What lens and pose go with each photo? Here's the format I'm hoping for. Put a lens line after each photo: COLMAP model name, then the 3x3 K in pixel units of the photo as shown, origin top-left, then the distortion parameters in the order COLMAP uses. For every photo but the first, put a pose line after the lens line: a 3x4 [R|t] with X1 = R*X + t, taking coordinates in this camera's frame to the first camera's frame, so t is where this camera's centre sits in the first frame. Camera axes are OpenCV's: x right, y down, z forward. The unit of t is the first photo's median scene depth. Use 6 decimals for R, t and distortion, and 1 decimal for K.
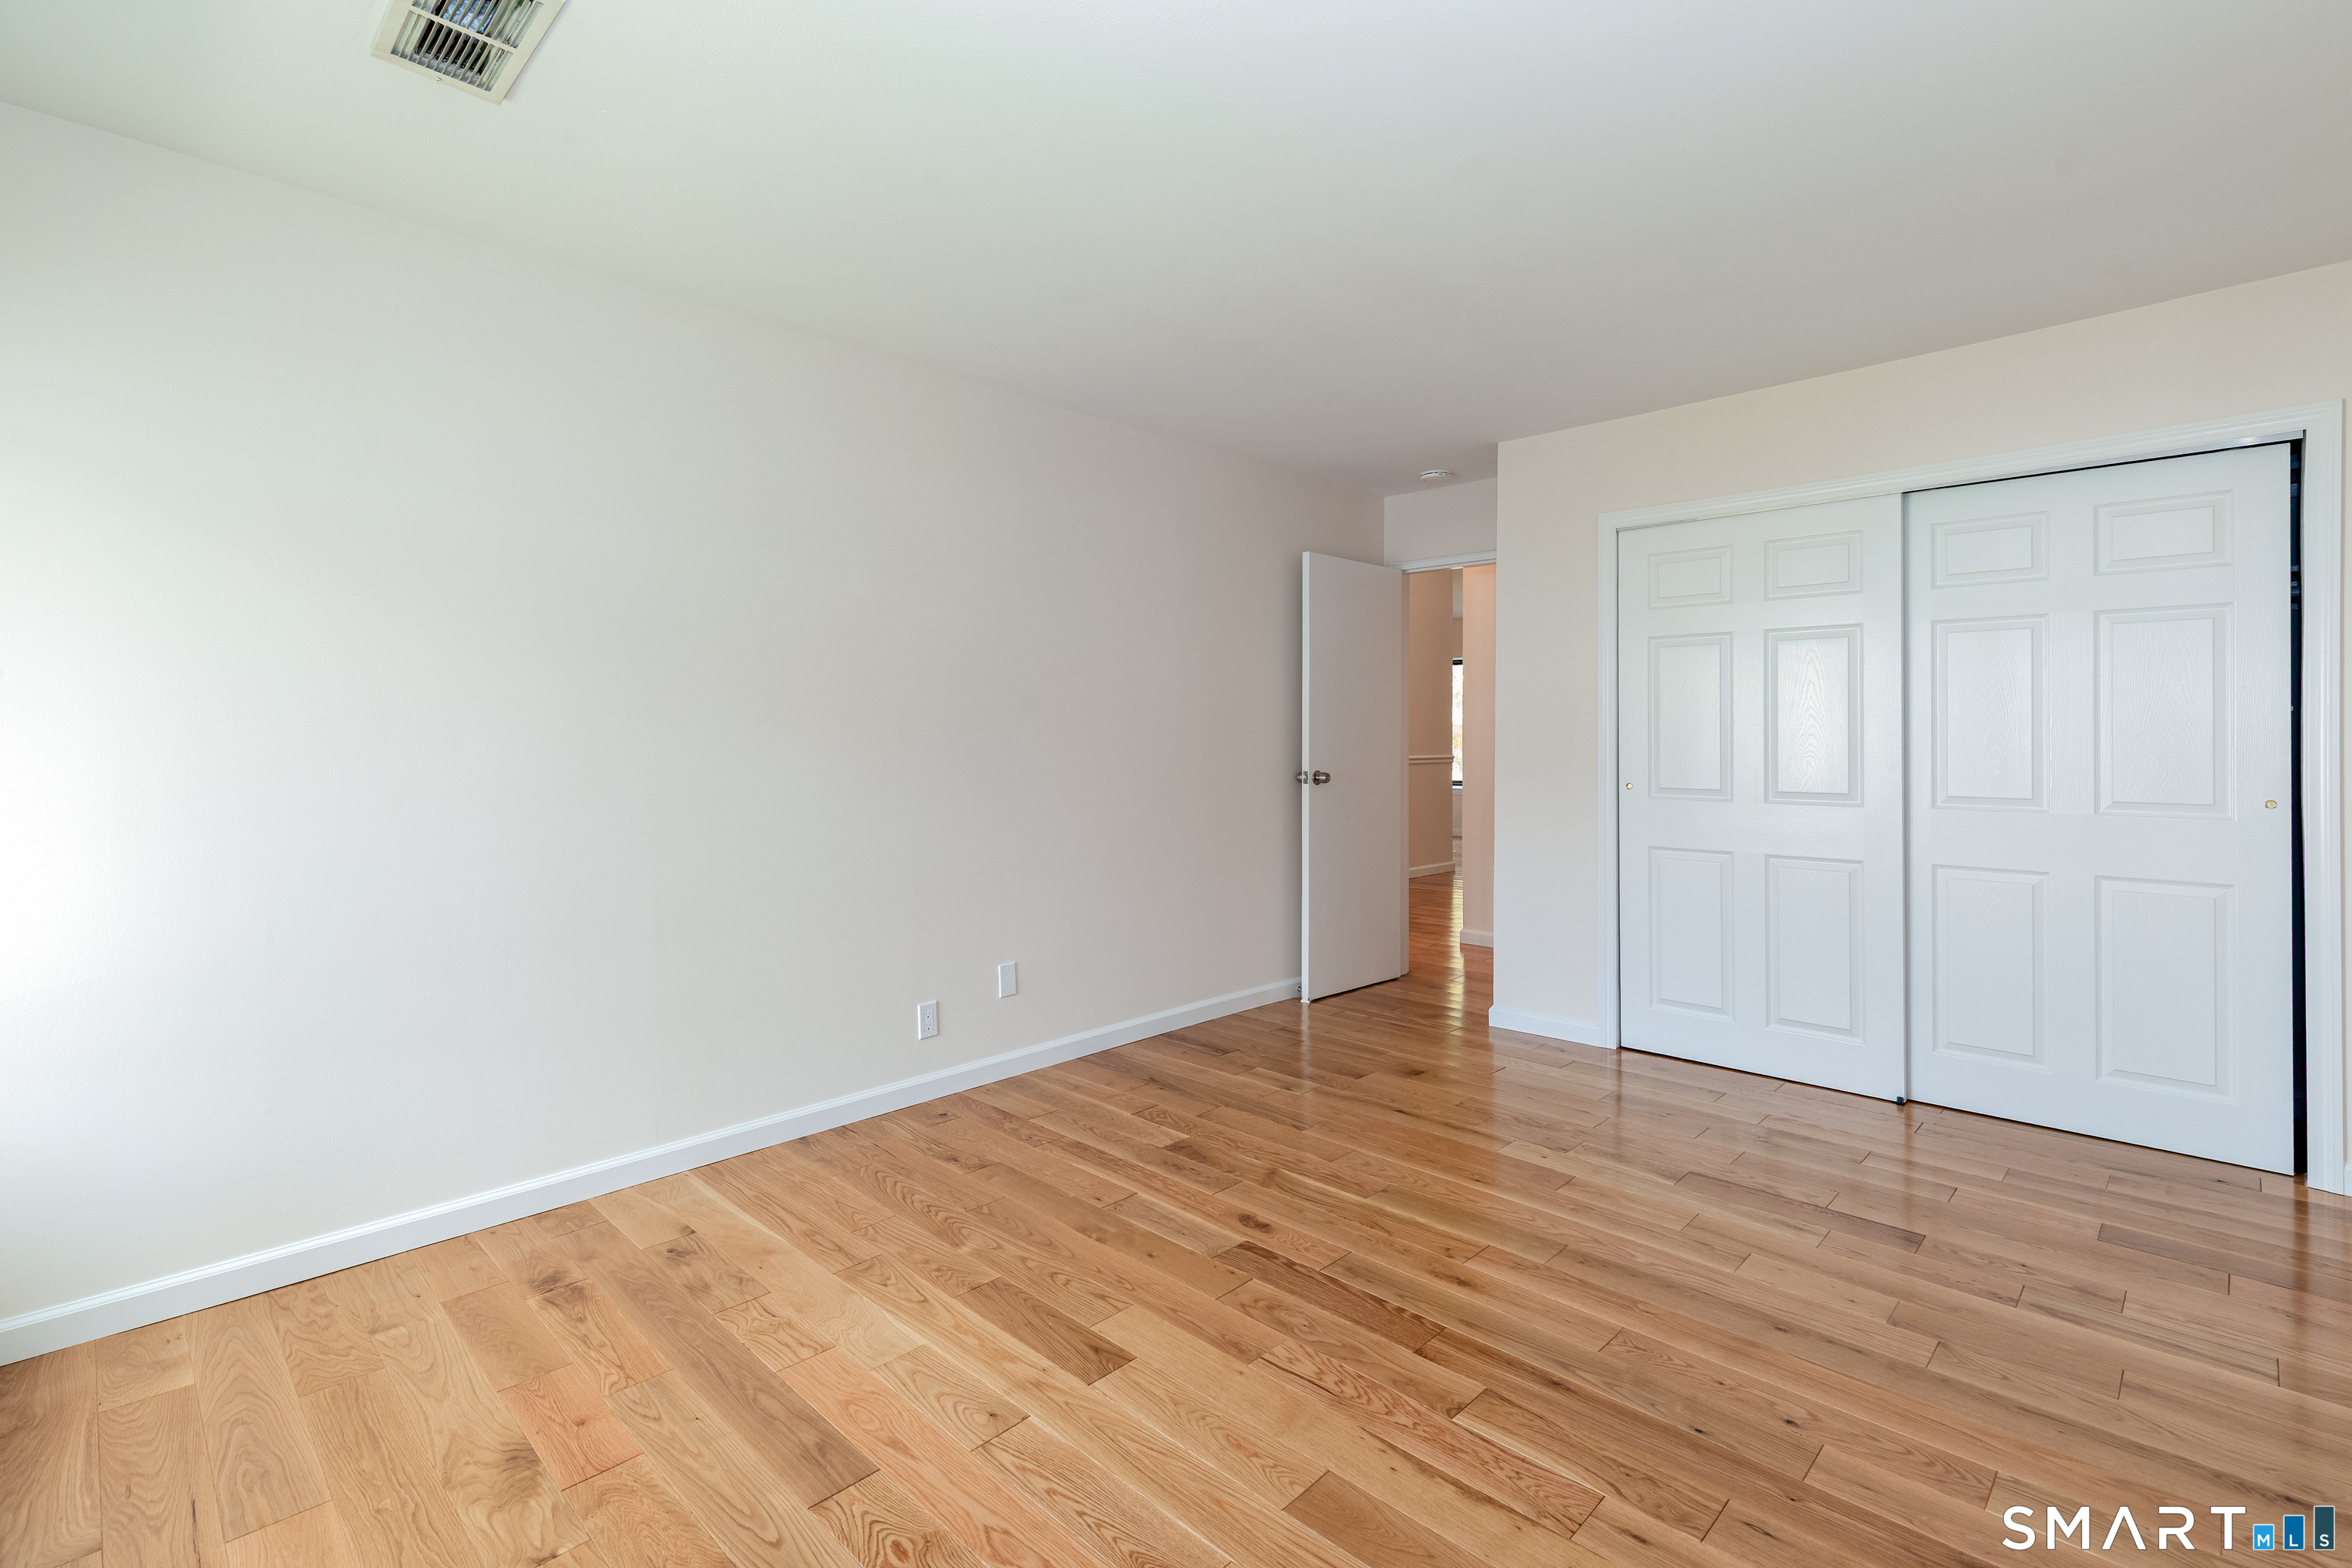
lens RADIAL K [[1073.0, 0, 1177.9], [0, 1073.0, 719.6], [0, 0, 1]] dist [0.005066, -0.000326]
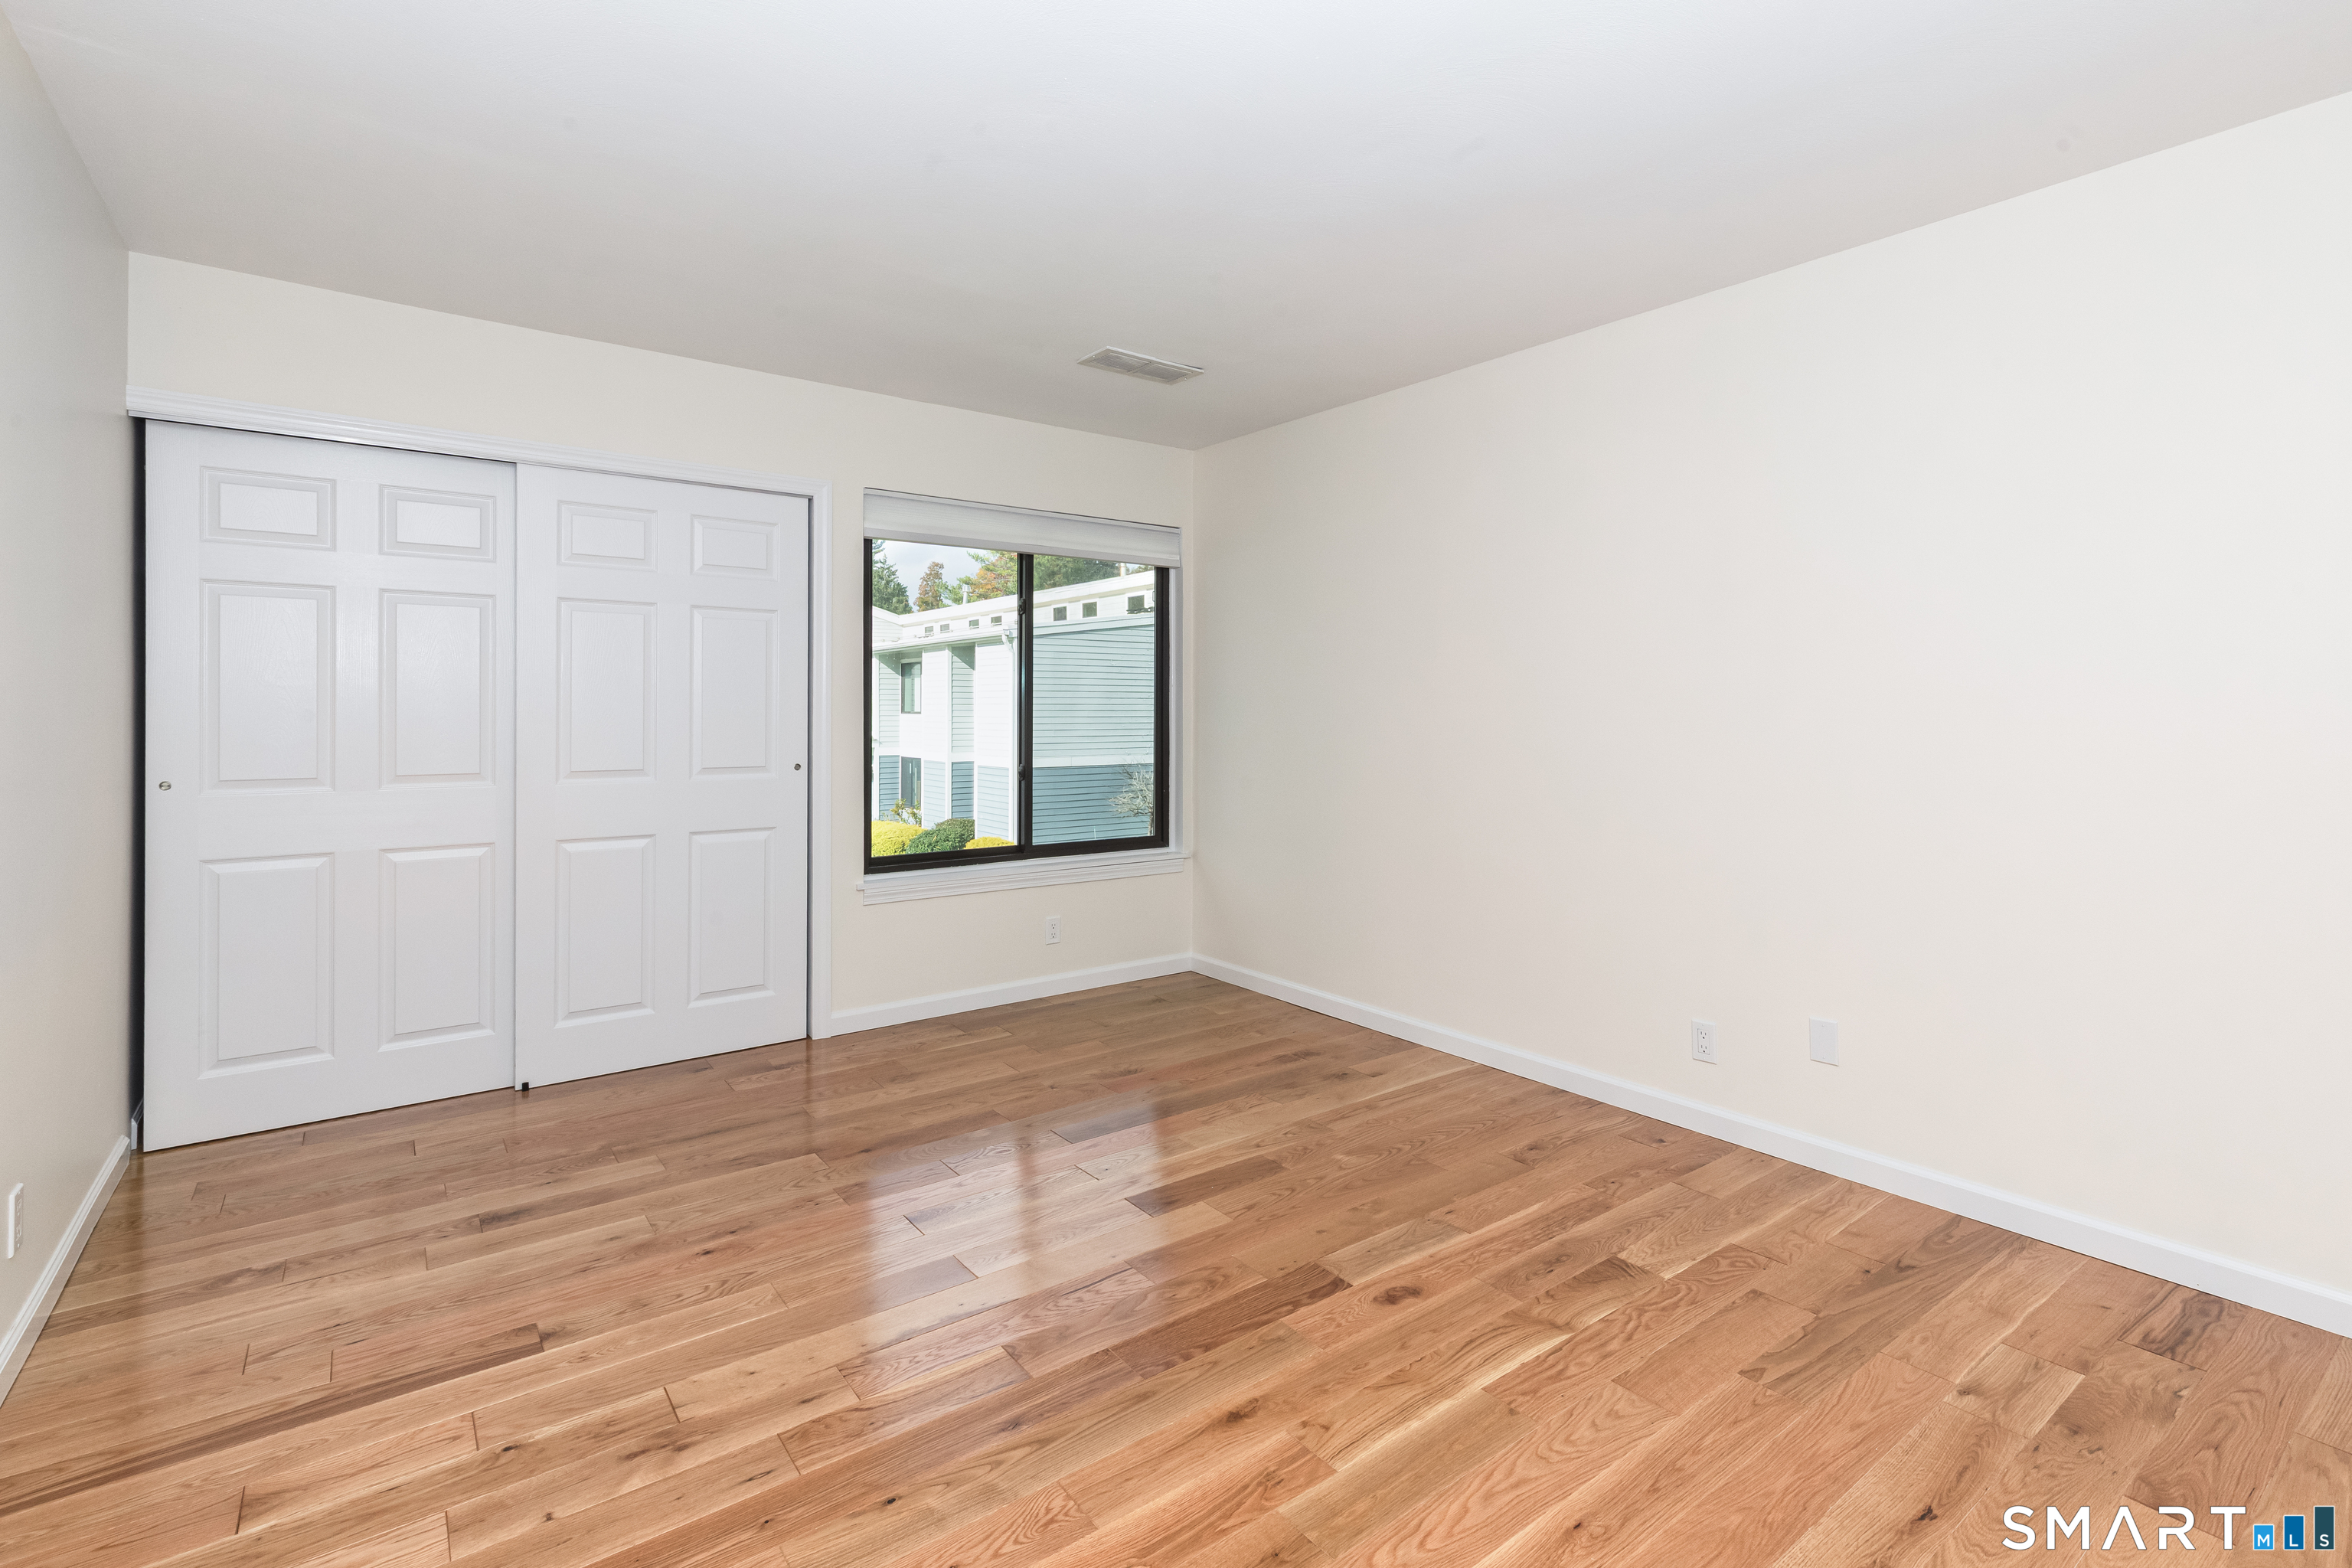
lens RADIAL K [[1073.0, 0, 1177.9], [0, 1073.0, 719.6], [0, 0, 1]] dist [0.005066, -0.000326]
pose [[-0.150401, 0.010347, -0.988571, 0.868125], [0.012776, 0.999882, 0.008522, 0.010368], [0.988543, -0.011348, -0.150515, 0.906794]]
